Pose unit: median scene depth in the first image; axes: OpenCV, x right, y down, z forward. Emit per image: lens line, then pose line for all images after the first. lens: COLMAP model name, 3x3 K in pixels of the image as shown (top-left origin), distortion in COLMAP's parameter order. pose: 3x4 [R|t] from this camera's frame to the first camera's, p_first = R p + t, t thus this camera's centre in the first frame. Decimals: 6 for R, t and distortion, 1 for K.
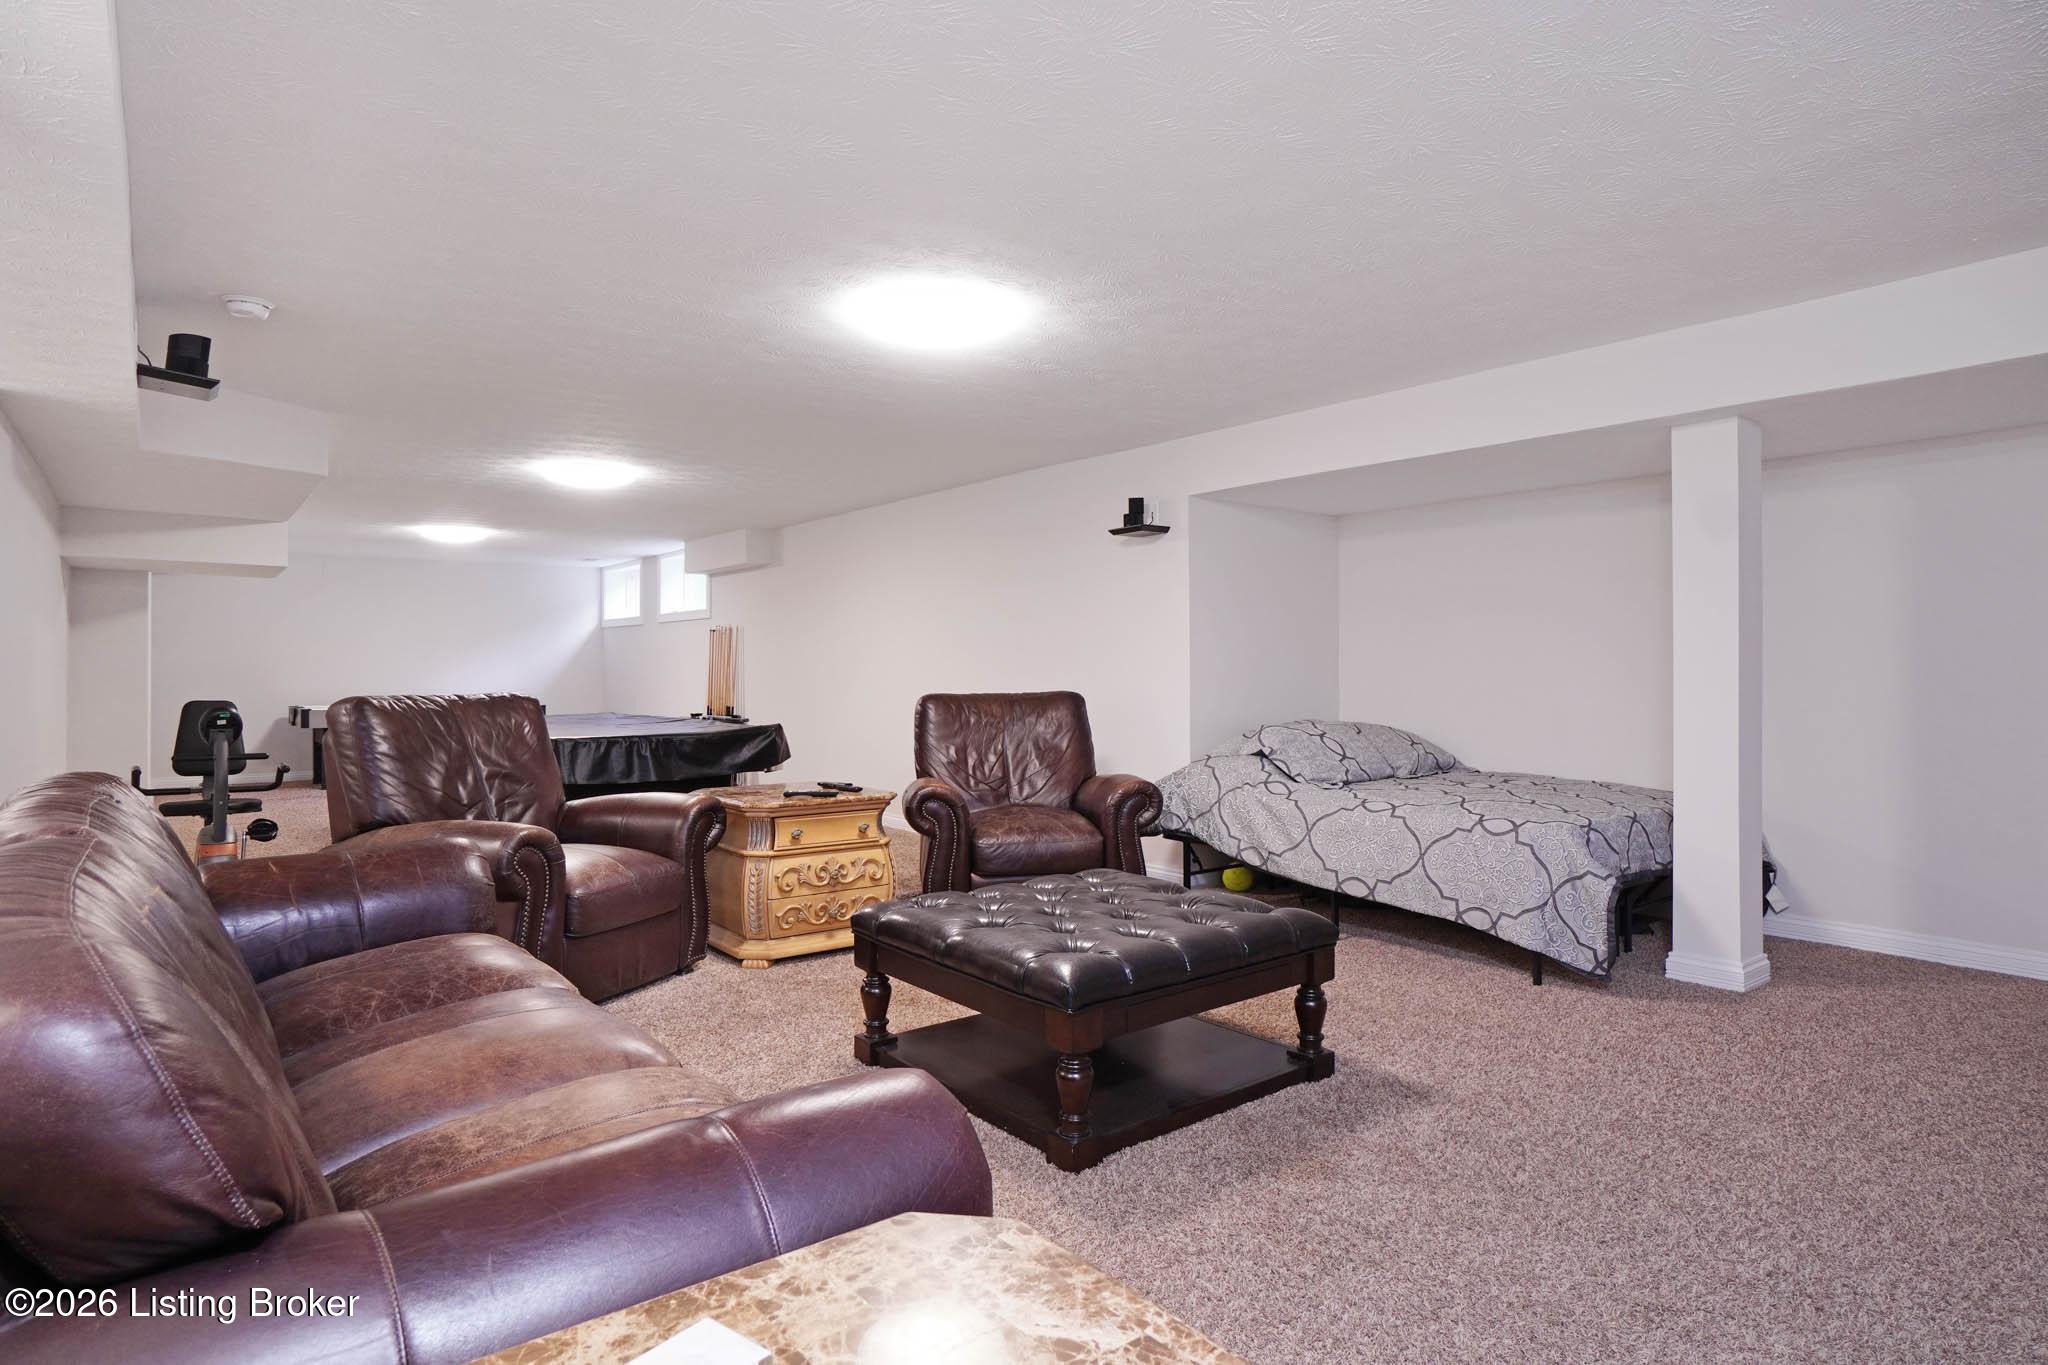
lens RADIAL K [[1097.0, 0, 1029.3], [0, 1097.0, 655.8], [0, 0, 1]] dist [0.034478, 0.000361]
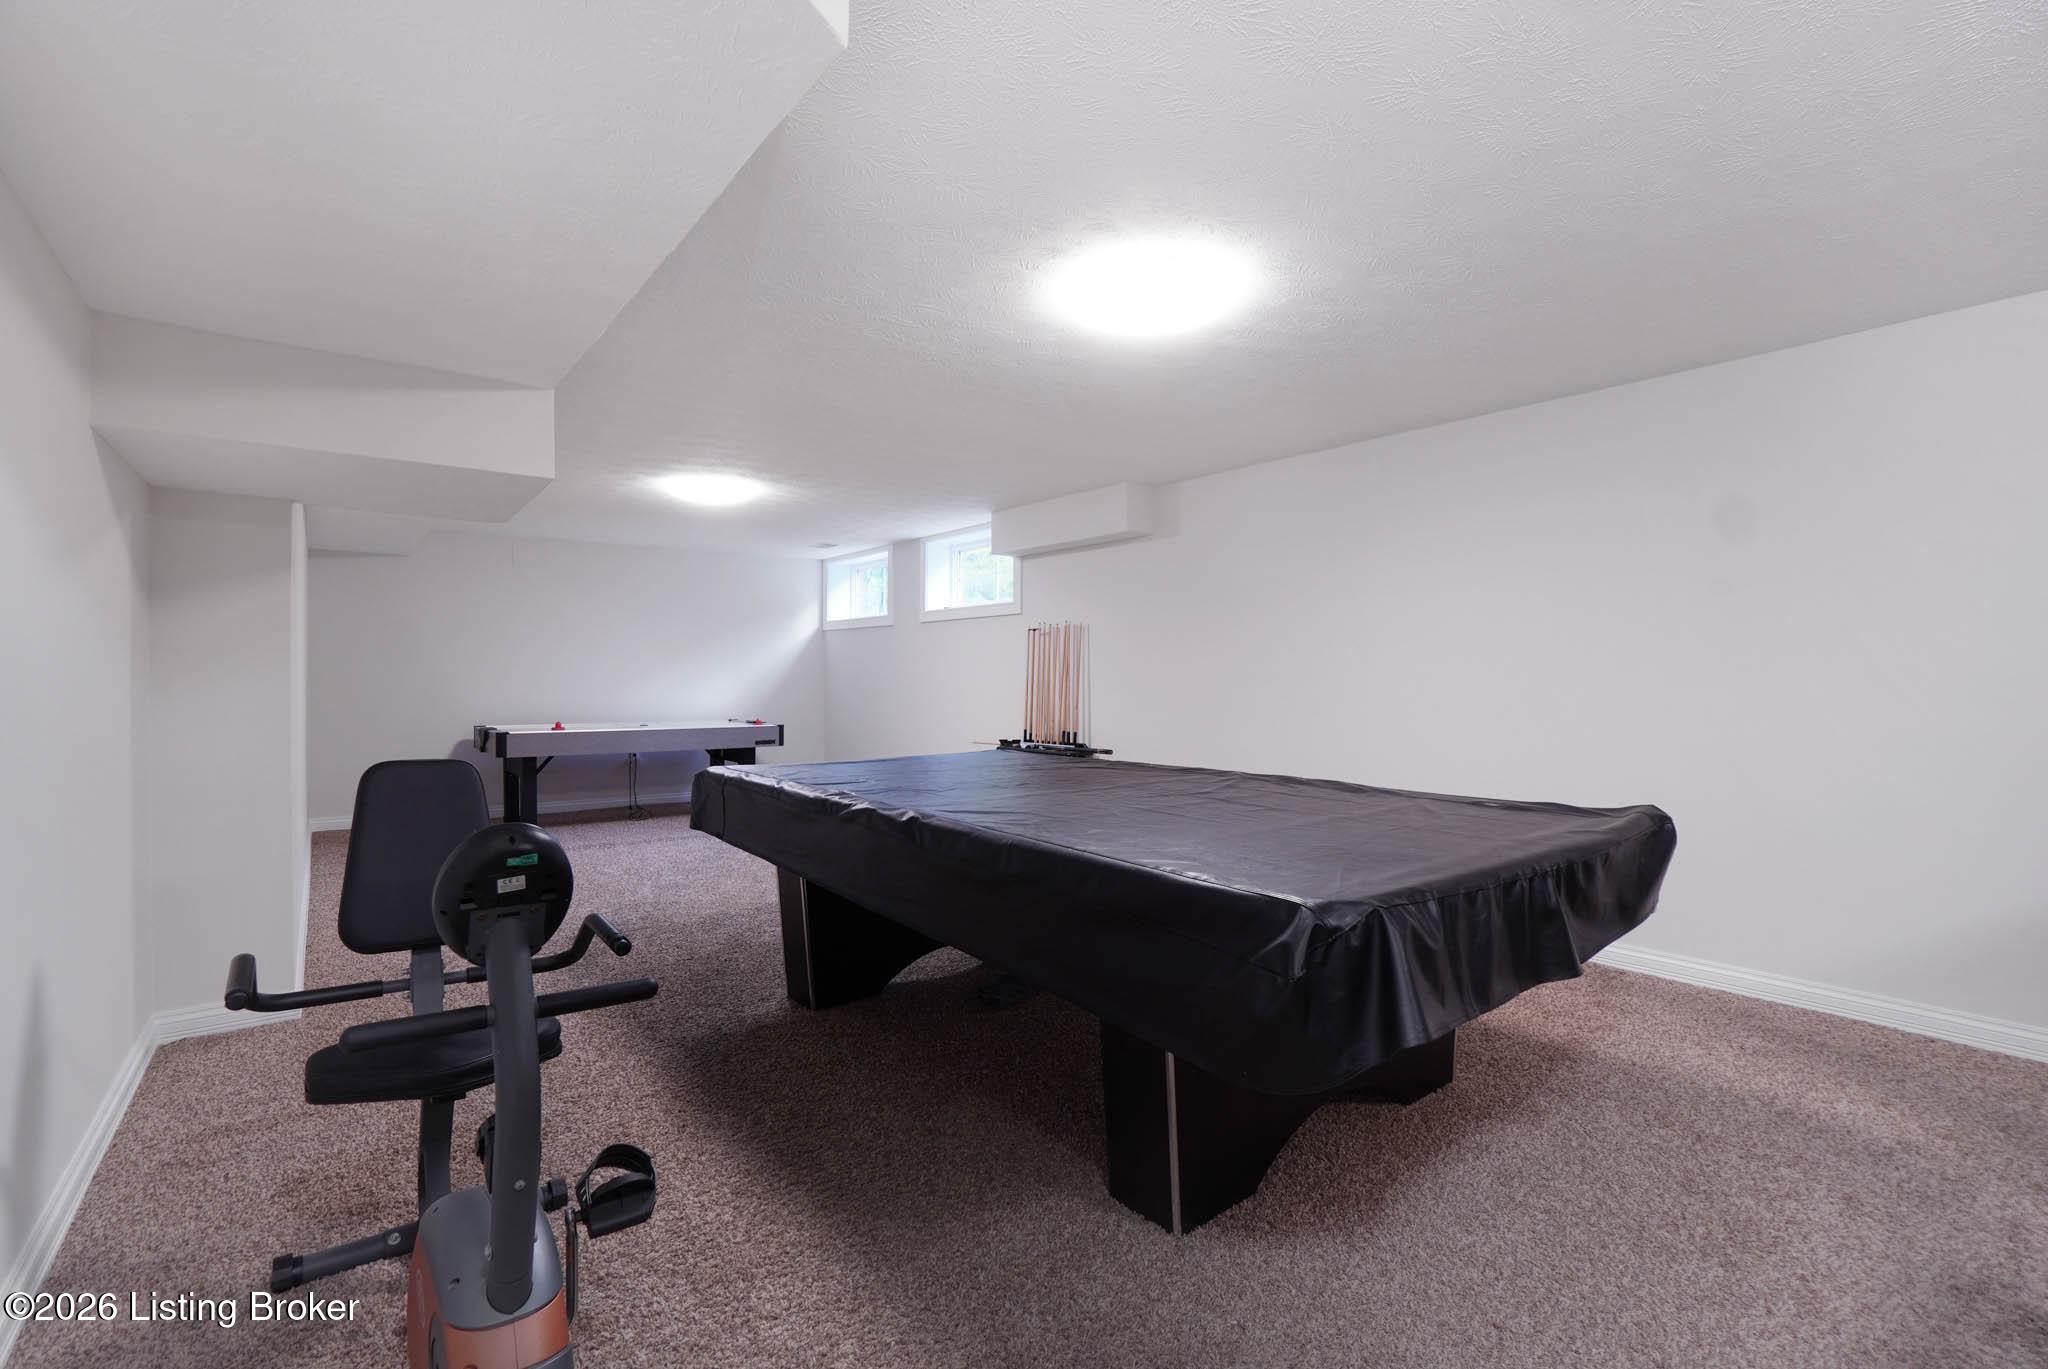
lens RADIAL K [[927.3, 0, 1026.4], [0, 927.3, 694.2], [0, 0, 1]] dist [-0.000245, 0.001067]
pose [[0.999925, 0.009246, -0.007986, -0.315306], [-0.009025, 0.999588, 0.027242, 0.002539], [0.008235, -0.027168, 0.999597, 0.409982]]
